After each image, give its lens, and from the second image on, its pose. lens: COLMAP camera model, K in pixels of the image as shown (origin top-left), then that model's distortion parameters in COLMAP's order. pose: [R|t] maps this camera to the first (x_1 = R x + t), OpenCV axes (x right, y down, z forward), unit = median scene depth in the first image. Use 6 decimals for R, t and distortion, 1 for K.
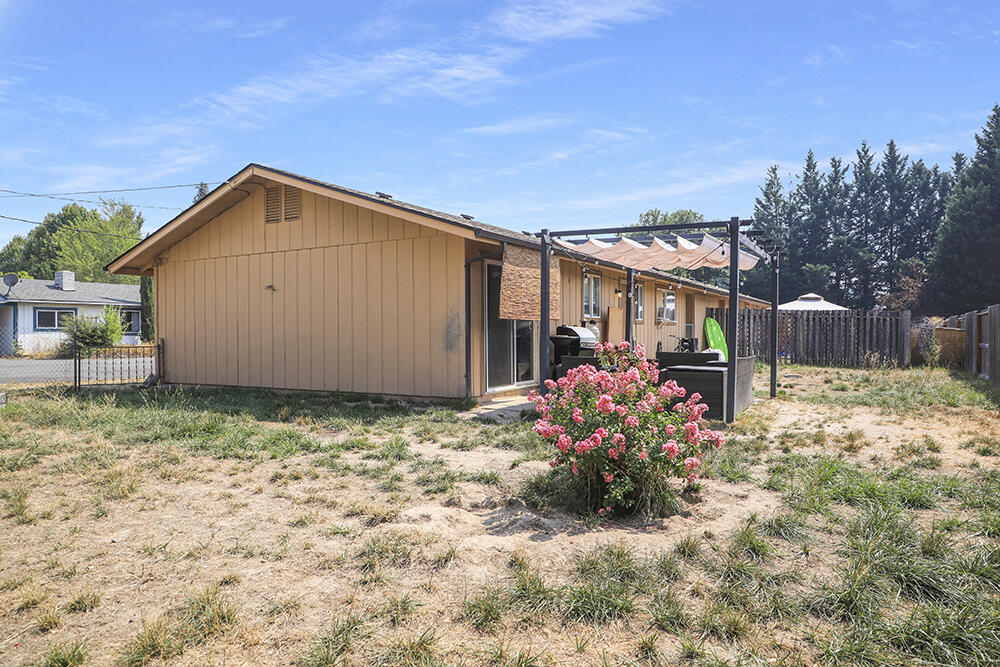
lens RADIAL K [[680.2, 0, 500.0], [0, 680.2, 333.5], [0, 0, 1]] dist [-0.063310, 0.000744]
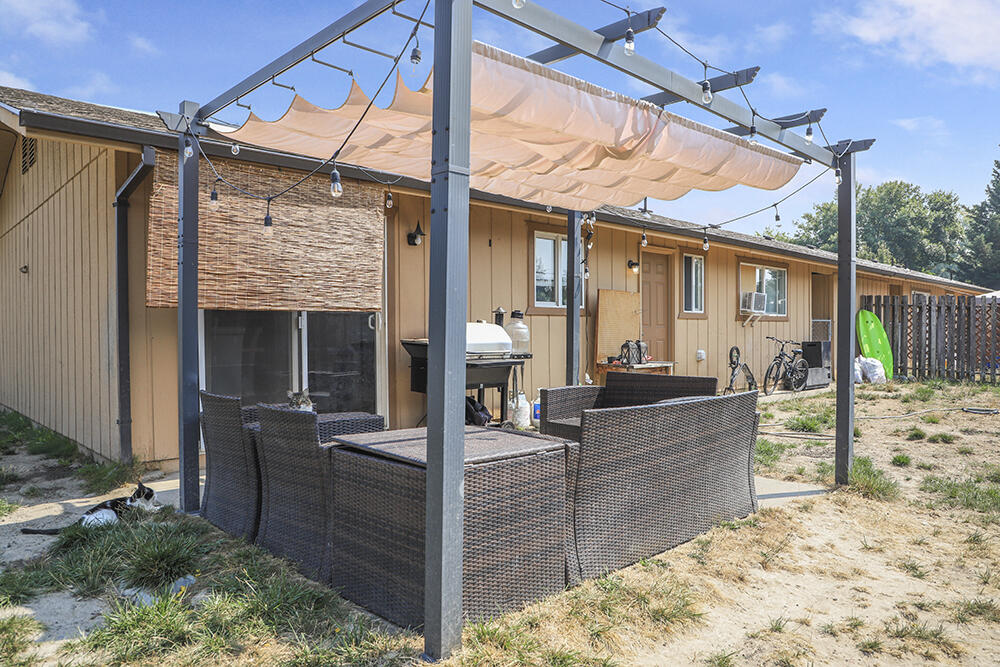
lens RADIAL K [[680.2, 0, 500.0], [0, 680.2, 333.5], [0, 0, 1]] dist [-0.063310, 0.000744]
pose [[0.954905, -0.000445, -0.296912, 0.174234], [0.000665, 1.000000, 0.000639, -0.001220], [0.296911, -0.000808, 0.954905, 0.289318]]
